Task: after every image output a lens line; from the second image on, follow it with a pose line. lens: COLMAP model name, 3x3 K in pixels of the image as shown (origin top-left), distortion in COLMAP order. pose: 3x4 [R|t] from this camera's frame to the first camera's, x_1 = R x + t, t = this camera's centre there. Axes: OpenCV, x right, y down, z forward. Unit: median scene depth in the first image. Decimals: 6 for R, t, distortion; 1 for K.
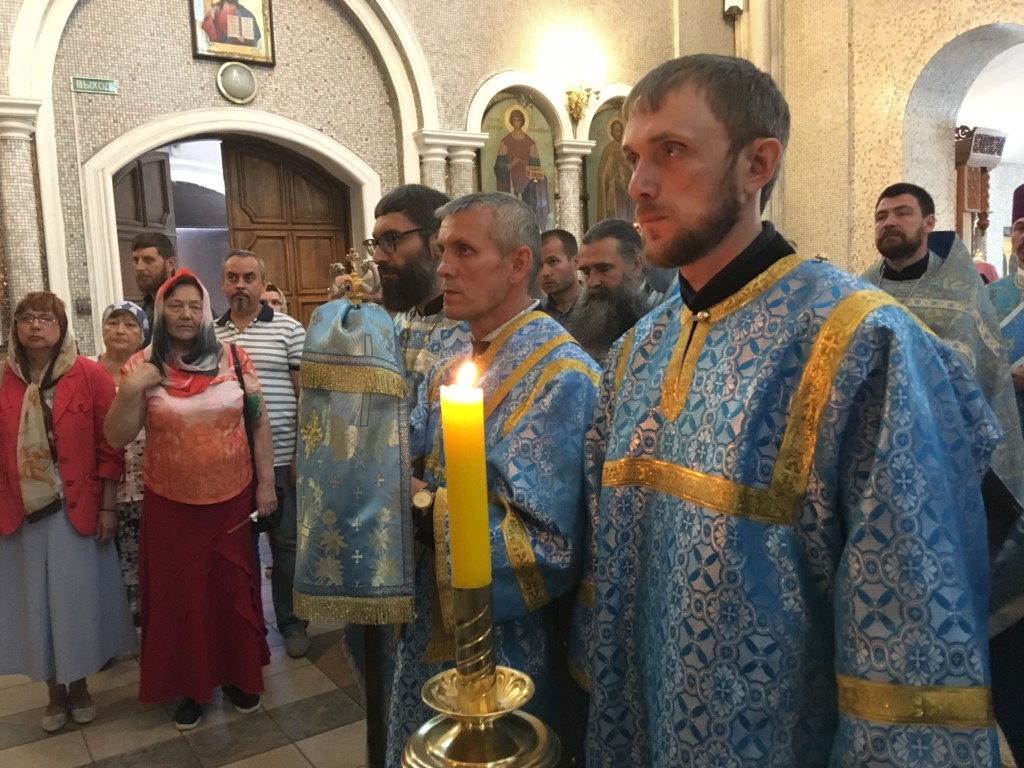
lens RADIAL K [[869.1, 0, 509.2], [0, 869.1, 386.1], [0, 0, 1]] dist [0.122217, -0.185263]
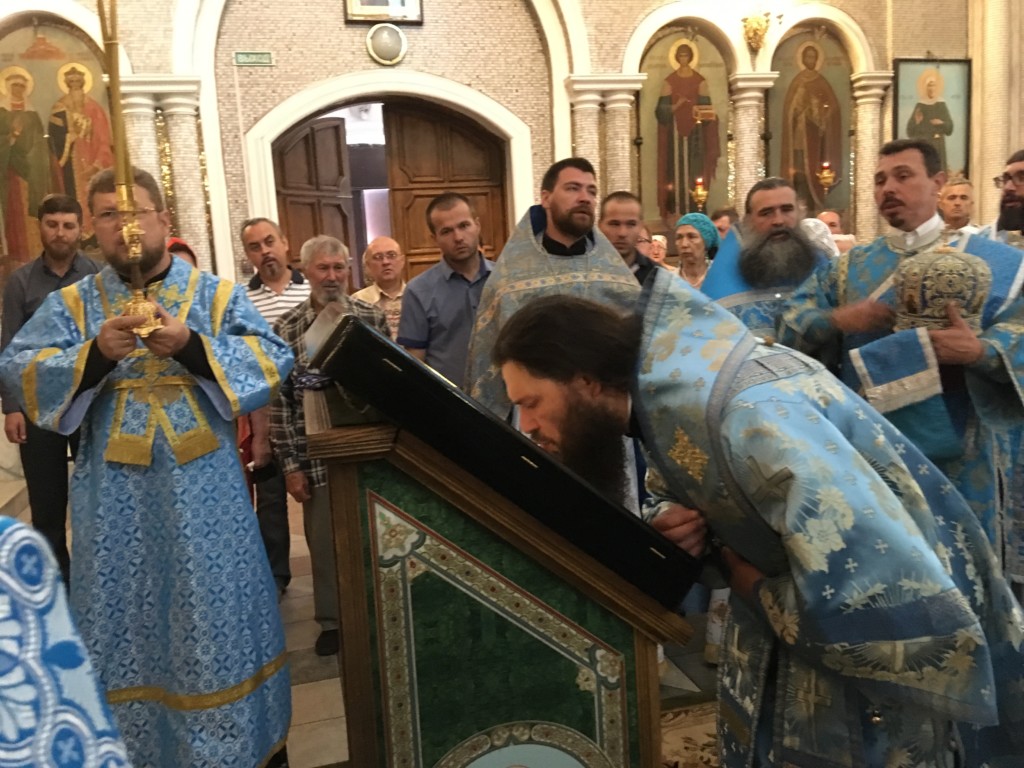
lens RADIAL K [[869.1, 0, 509.4], [0, 869.1, 382.3], [0, 0, 1]] dist [0.122217, -0.185263]
pose [[0.948836, 0.034197, -0.313912, 0.154425], [-0.017770, 0.998326, 0.055044, -0.011010], [0.315269, -0.046650, 0.947855, 0.057427]]
